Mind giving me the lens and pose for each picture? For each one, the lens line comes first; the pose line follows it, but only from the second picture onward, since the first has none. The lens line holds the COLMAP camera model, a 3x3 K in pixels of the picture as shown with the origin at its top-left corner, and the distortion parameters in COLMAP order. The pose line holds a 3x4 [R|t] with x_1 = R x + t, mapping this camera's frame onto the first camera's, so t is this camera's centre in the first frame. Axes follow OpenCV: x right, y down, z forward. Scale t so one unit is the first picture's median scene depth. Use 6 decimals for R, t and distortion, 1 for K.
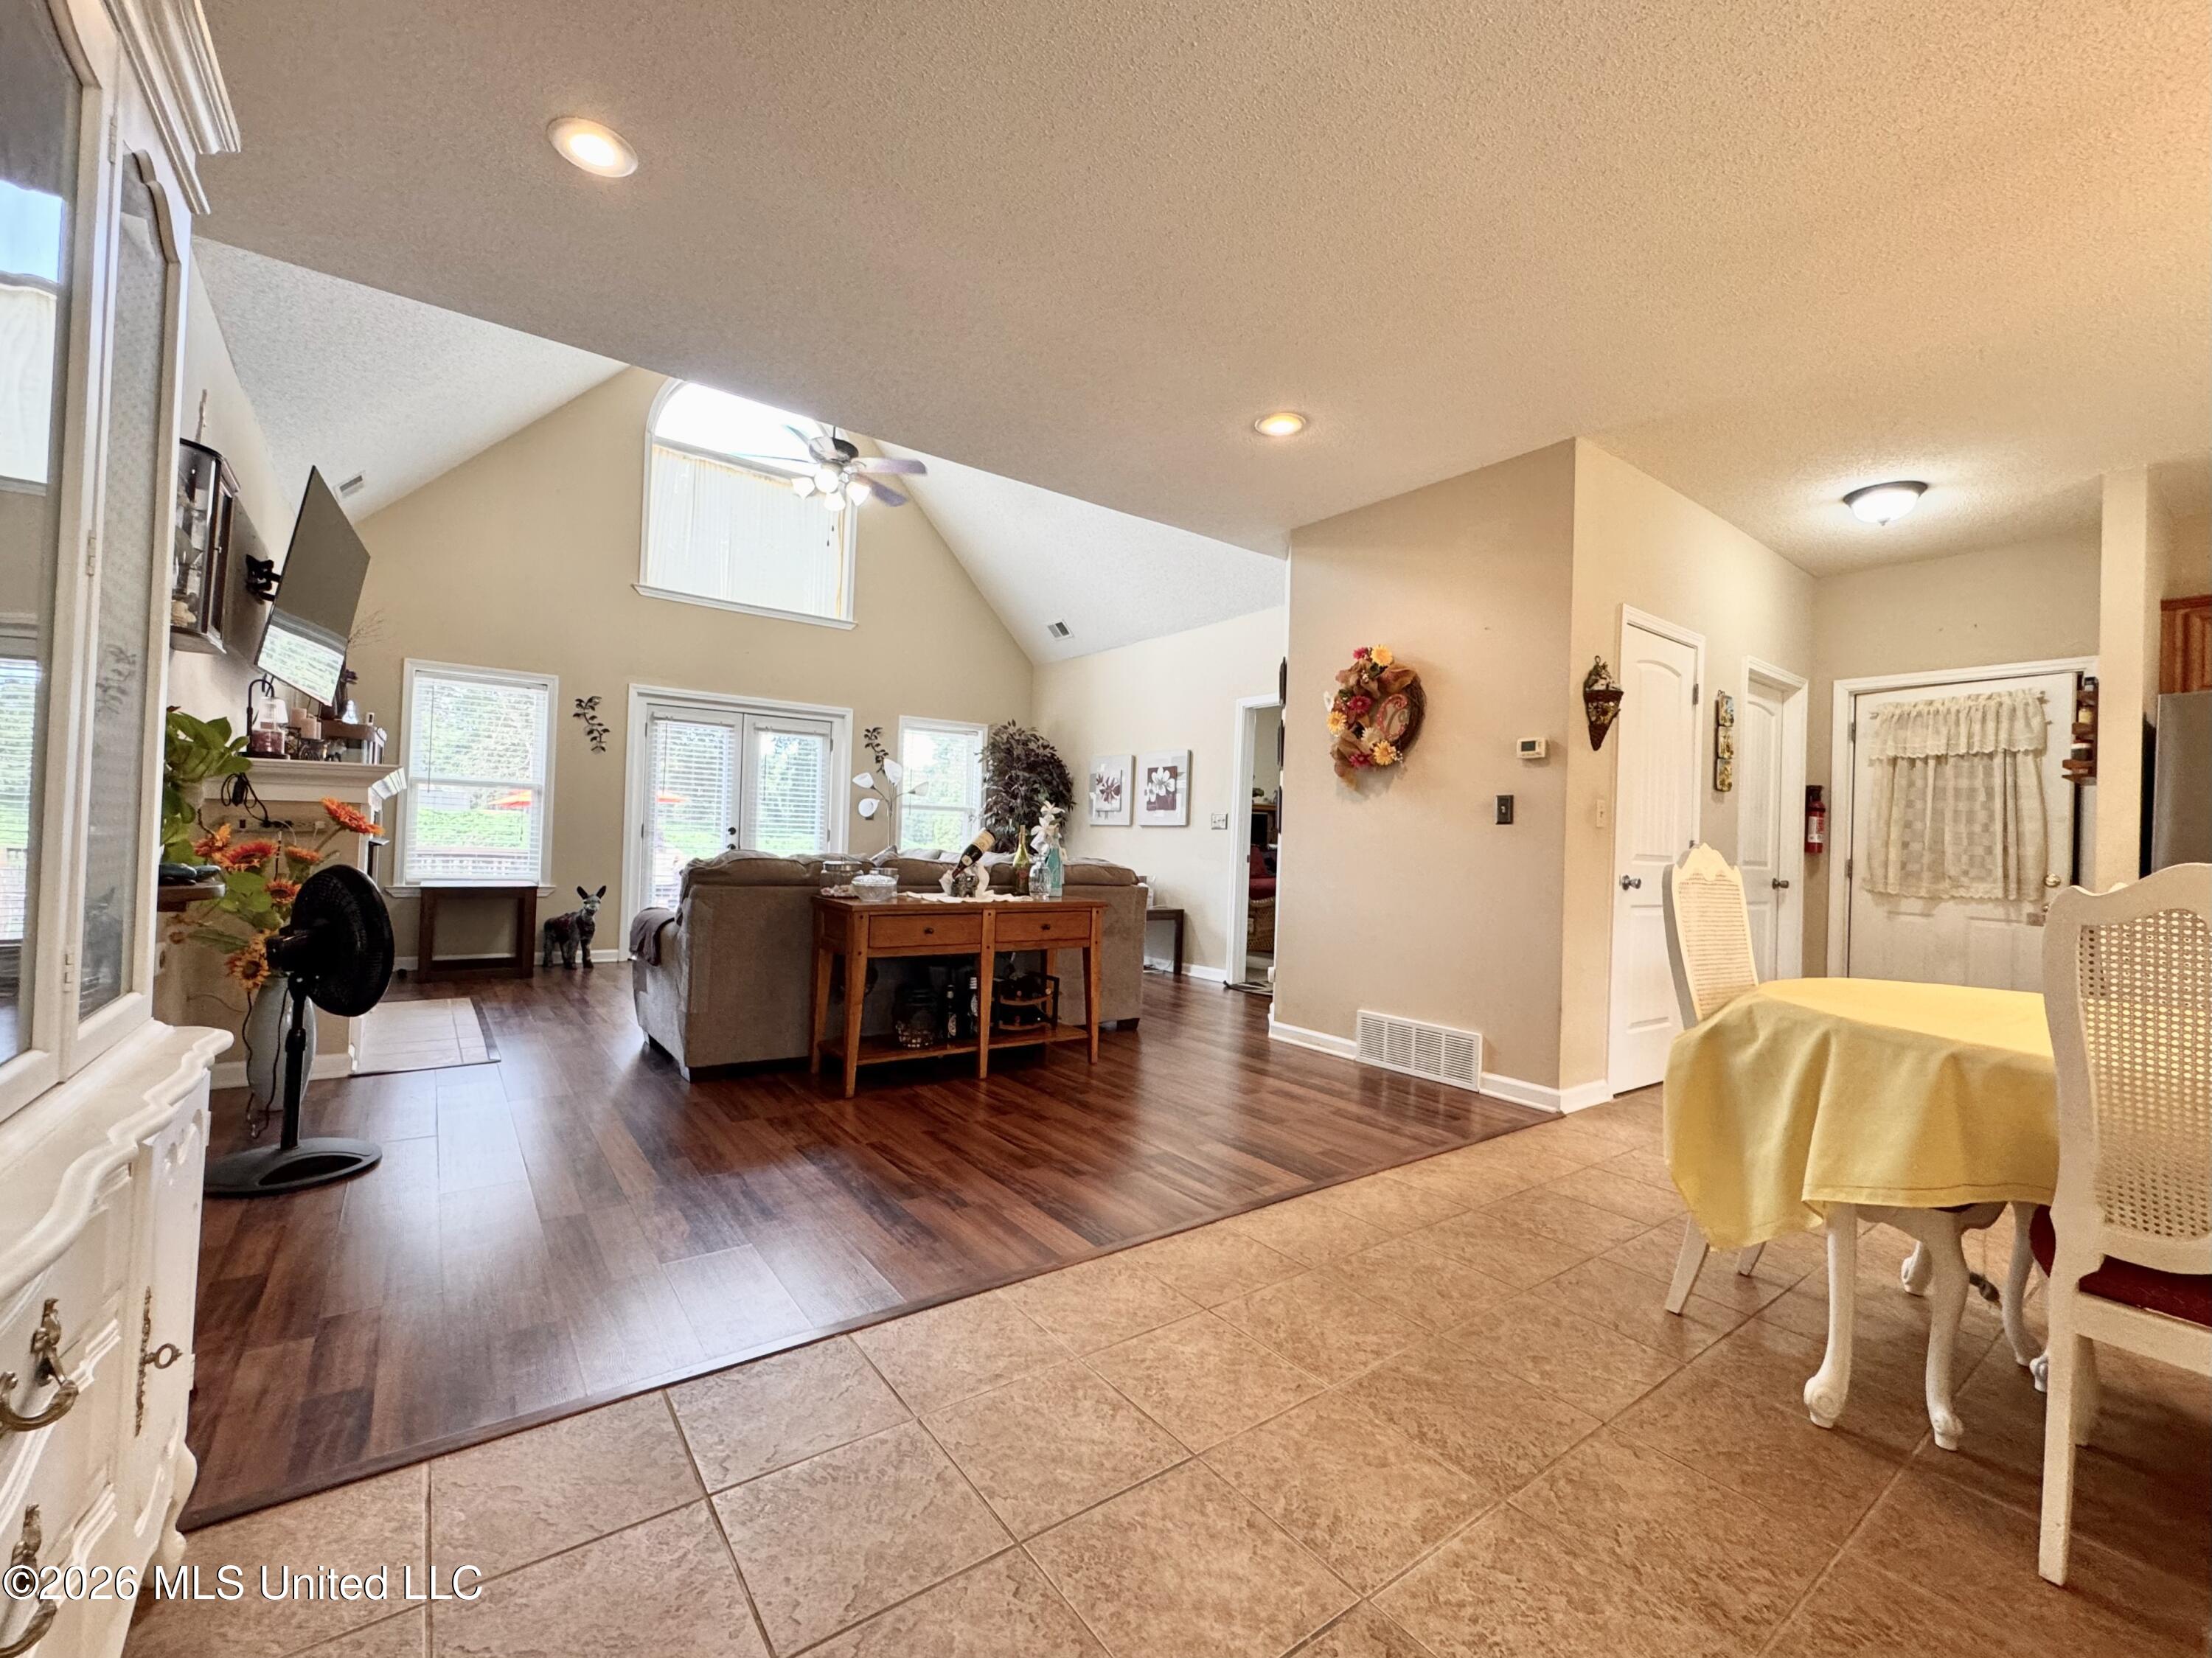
lens RADIAL K [[920.7, 0, 1106.0], [0, 920.7, 829.0], [0, 0, 1]] dist [-0.003992, -0.000027]
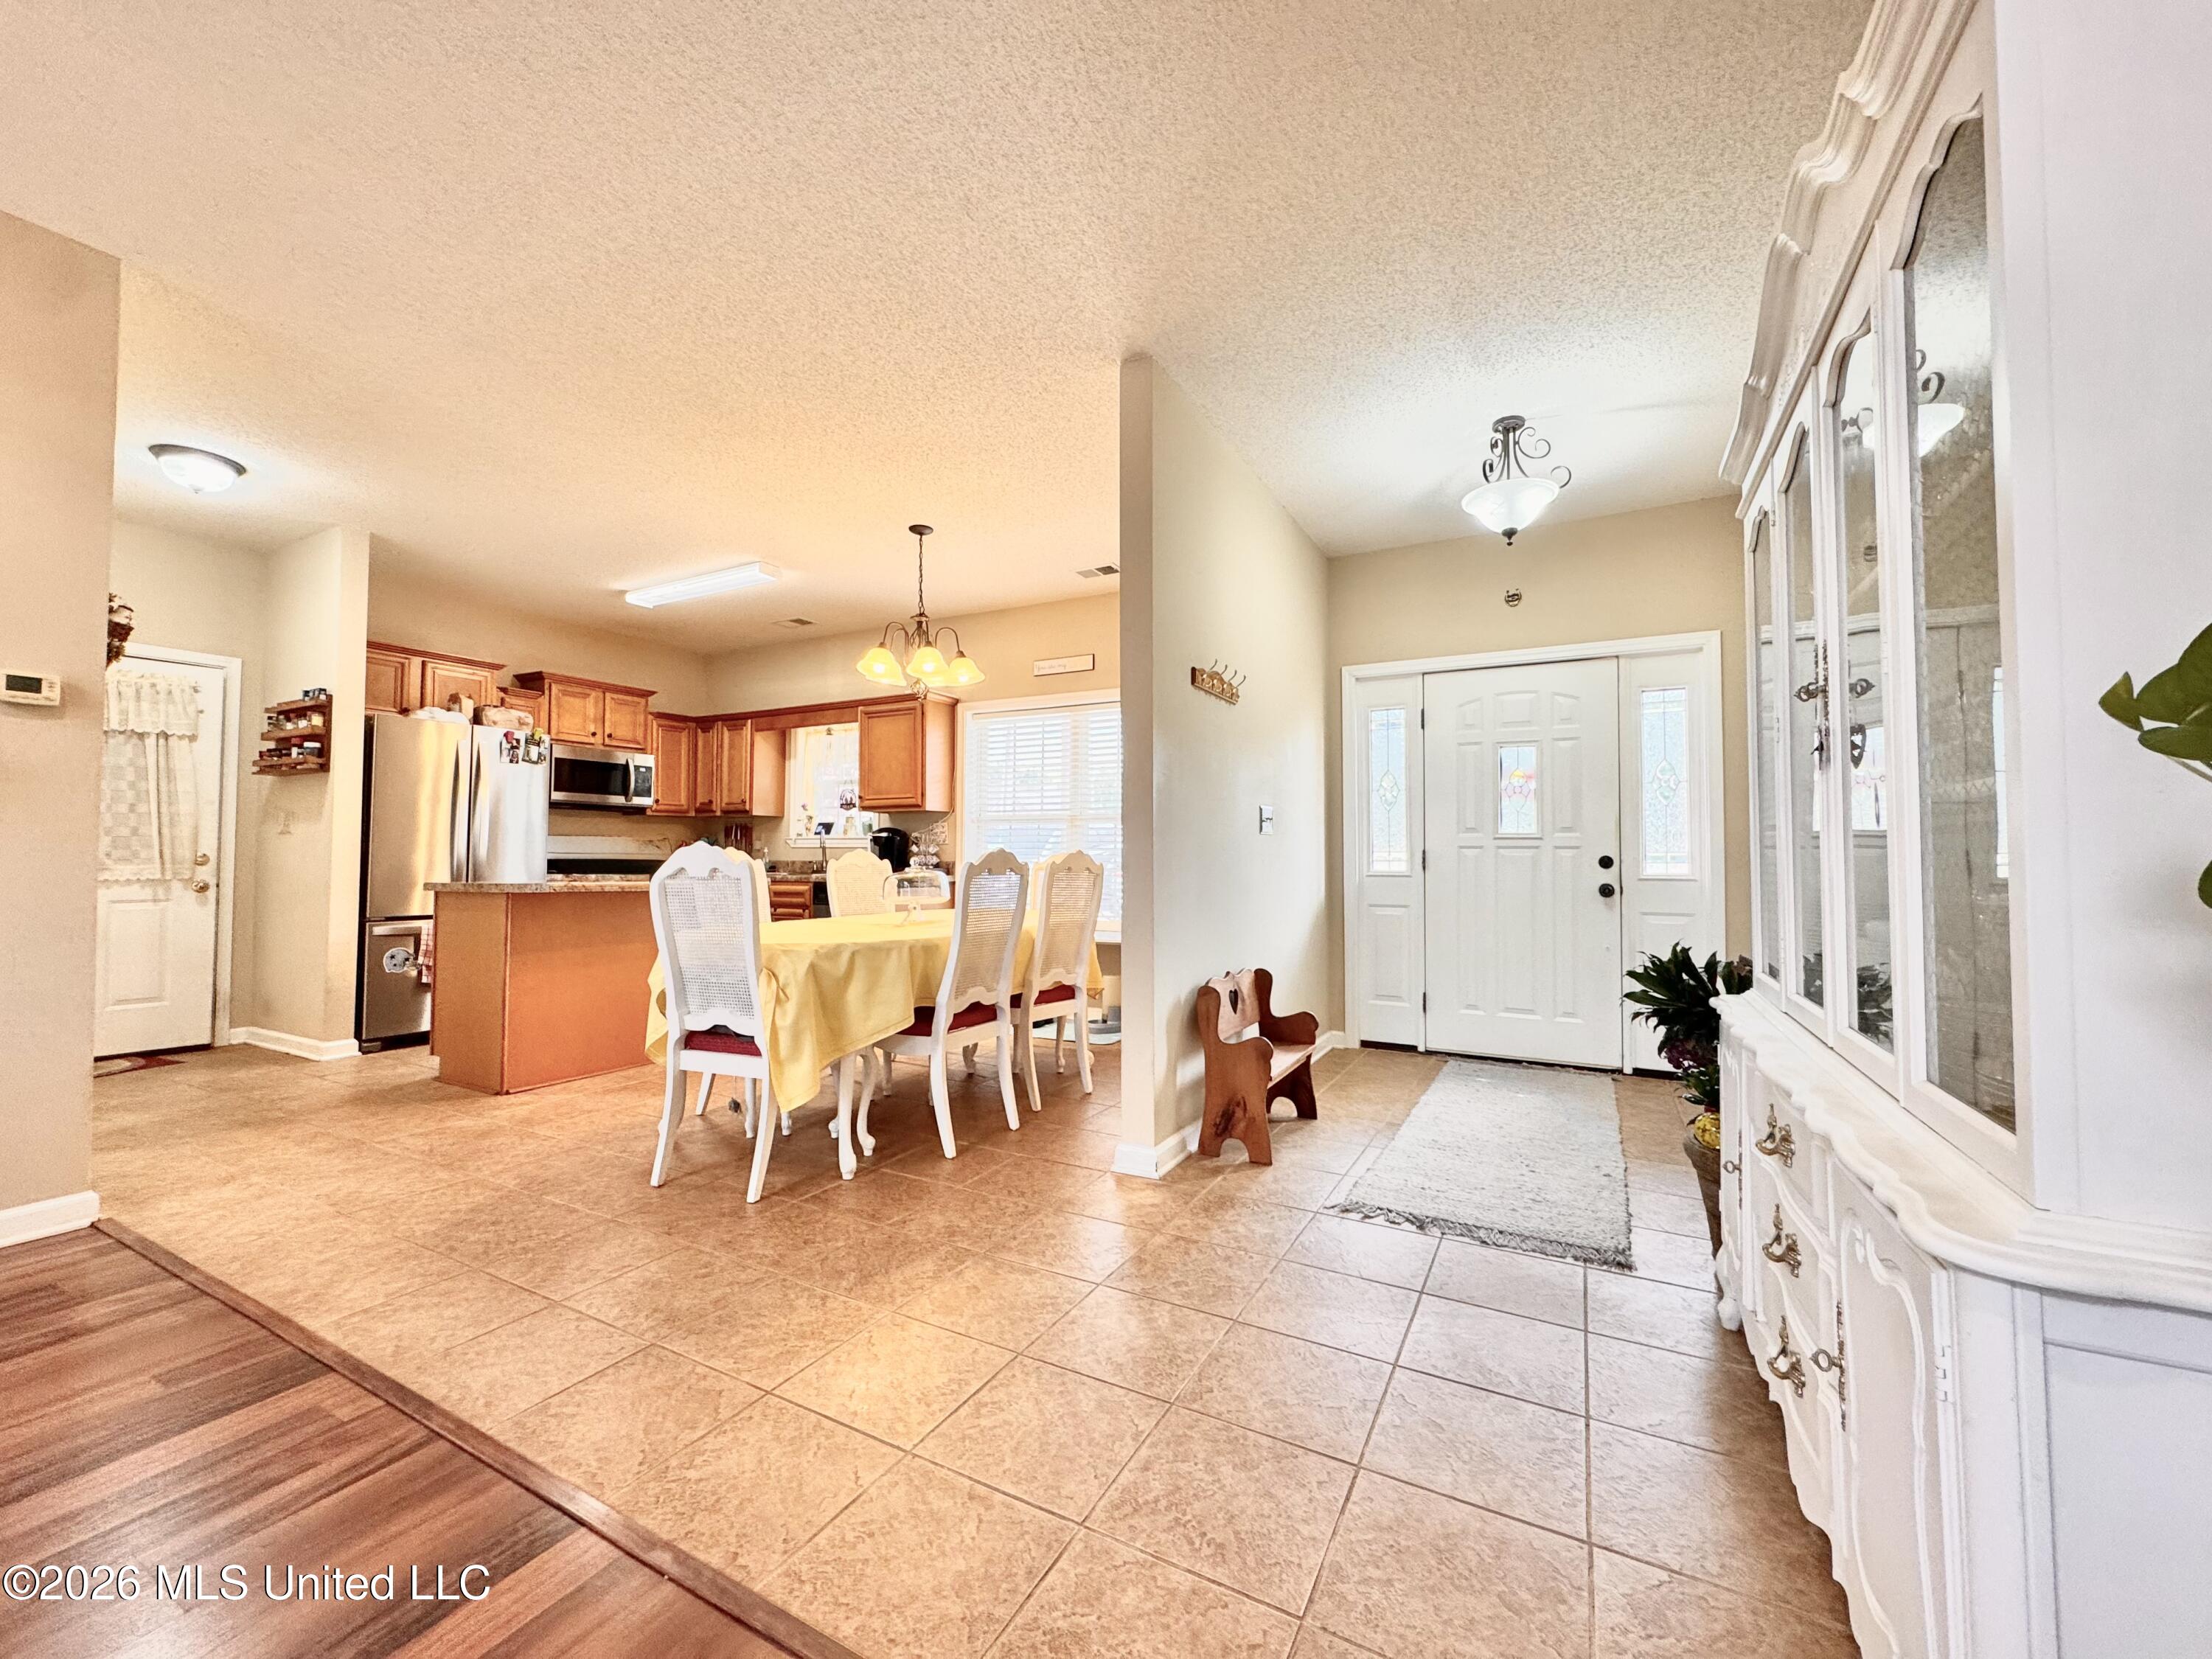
lens RADIAL K [[881.0, 0, 1102.0], [0, 881.0, 827.5], [0, 0, 1]] dist [-0.003600, 0.000453]
pose [[-0.424845, -0.008621, 0.905225, -0.245137], [-0.030140, 0.999535, -0.004626, -0.005591], [-0.904764, -0.029249, -0.424907, 0.343709]]
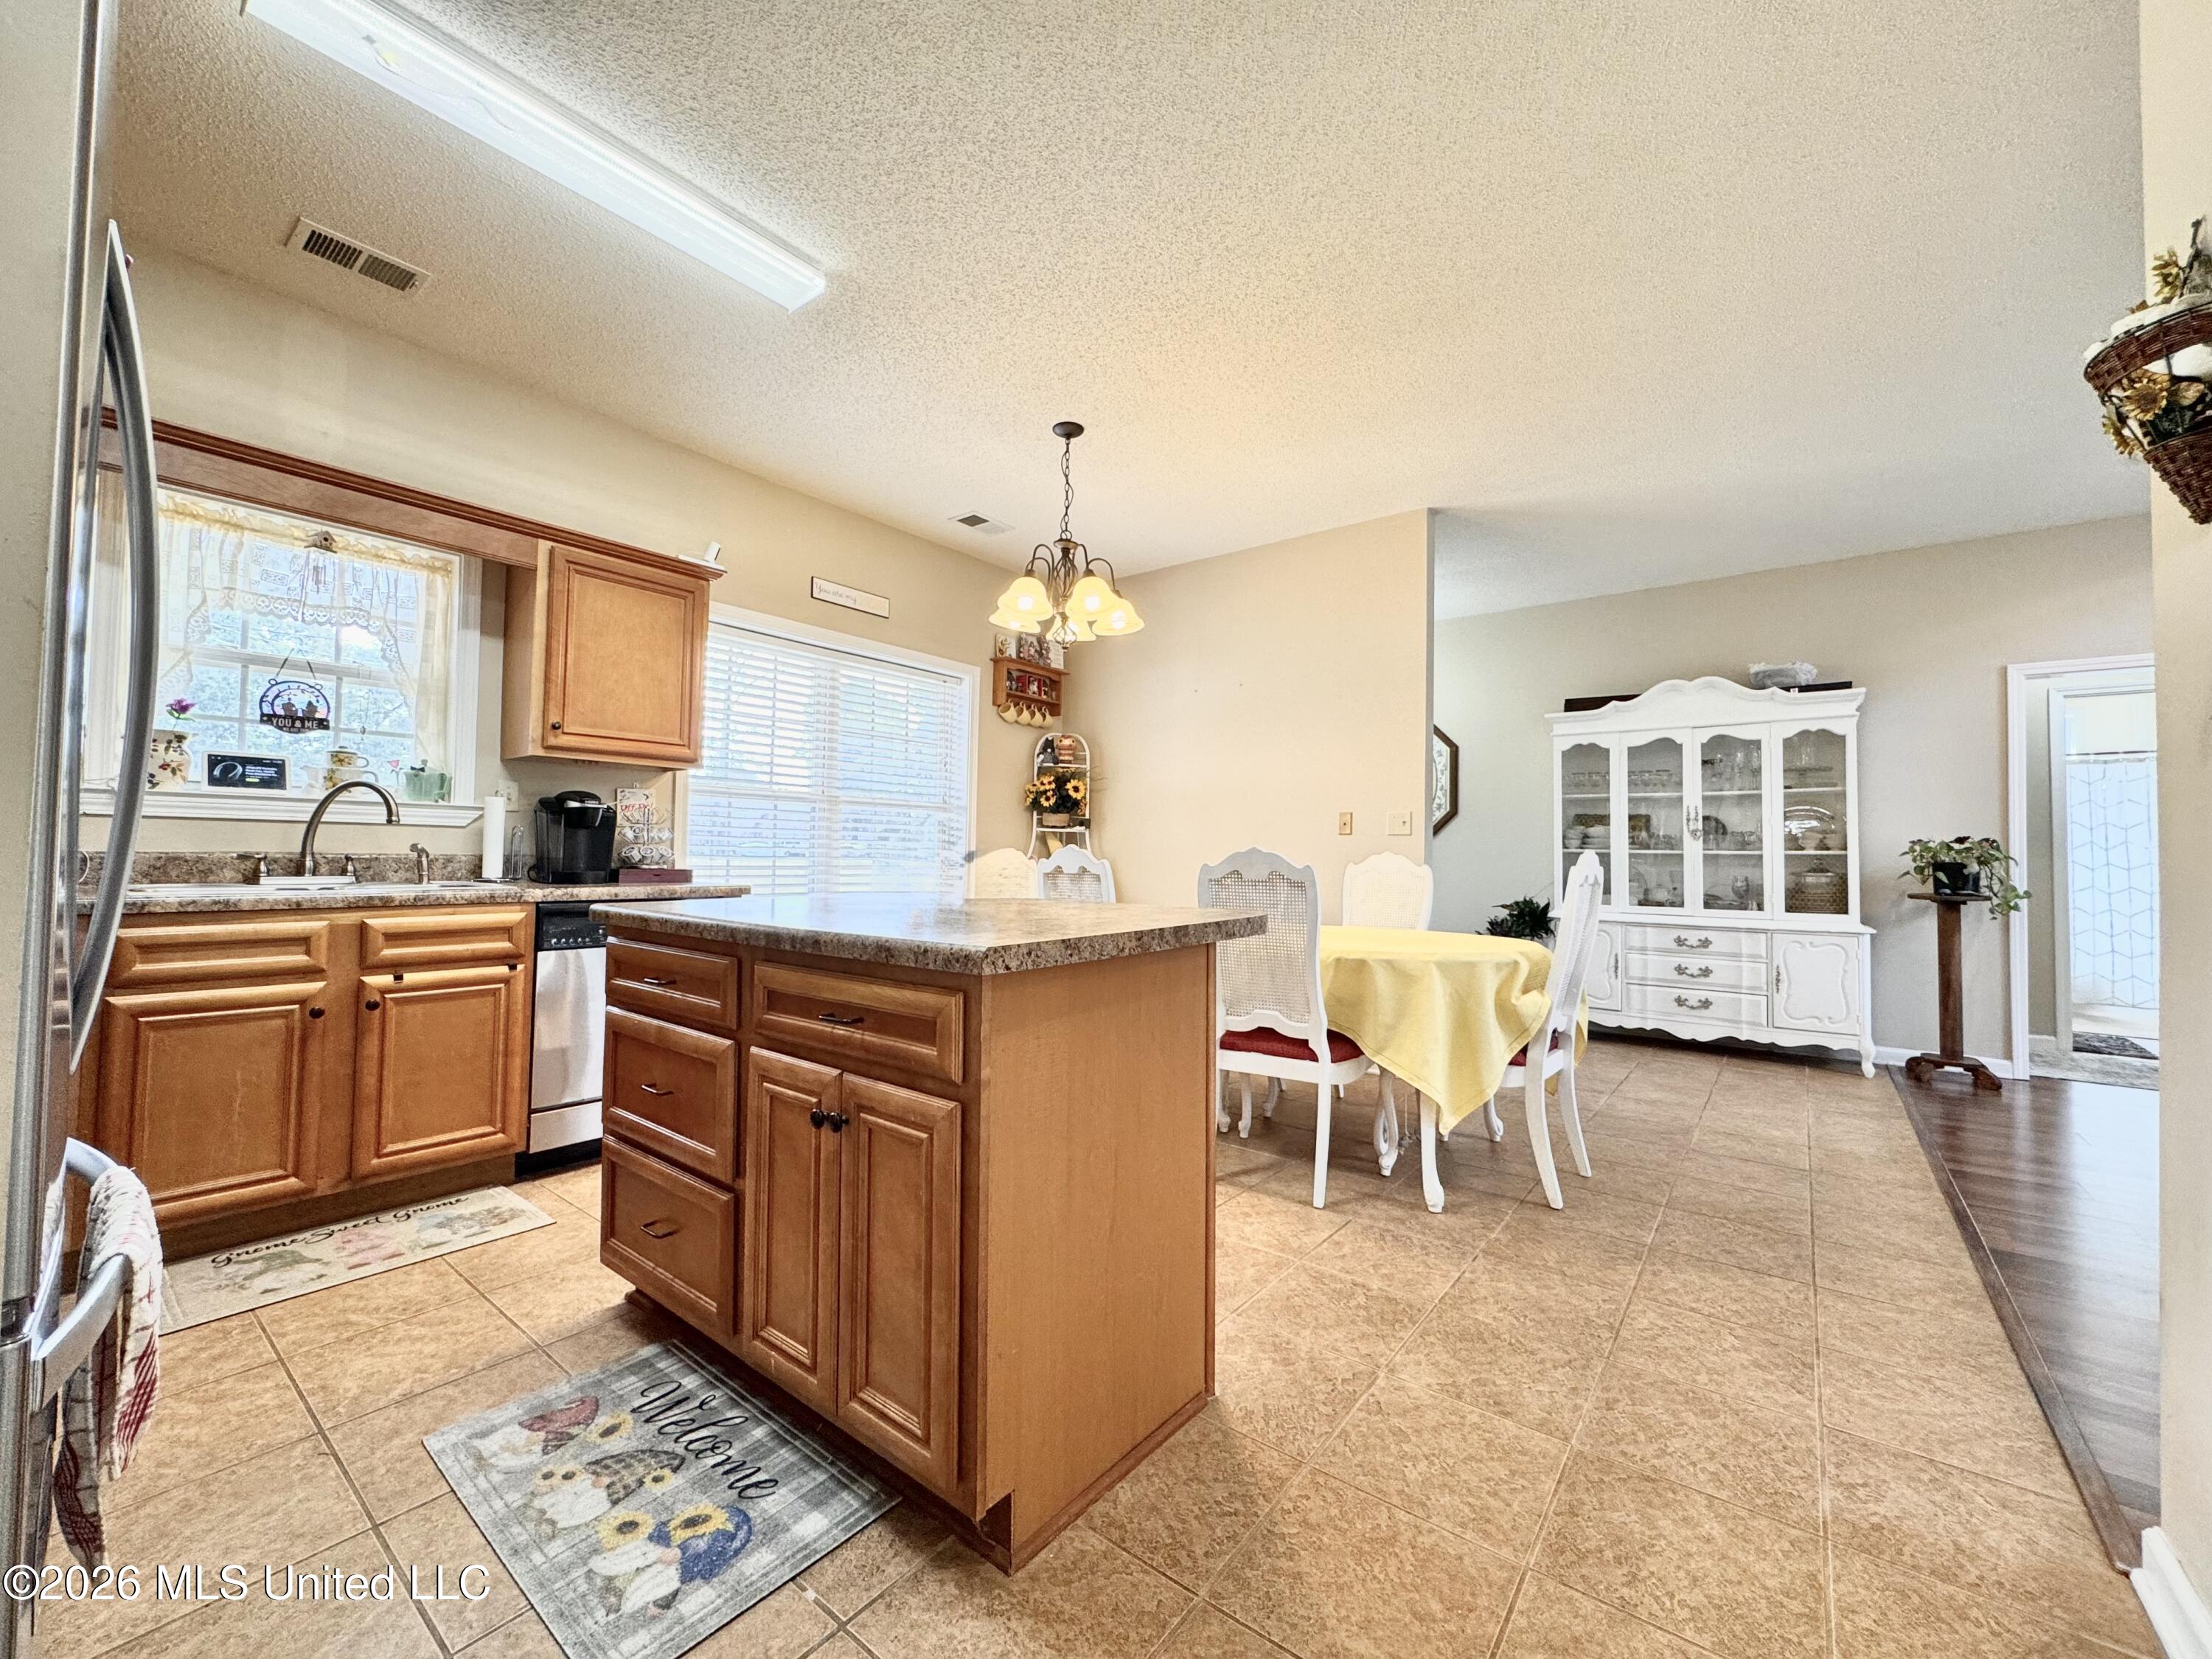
lens RADIAL K [[884.3, 0, 1102.9], [0, 884.3, 828.2], [0, 0, 1]] dist [-0.002404, -0.000587]
pose [[-0.963595, -0.062079, -0.260060, 0.571465], [-0.050344, 0.997400, -0.051553, 0.029285], [0.262584, -0.036584, -0.964215, 0.707345]]
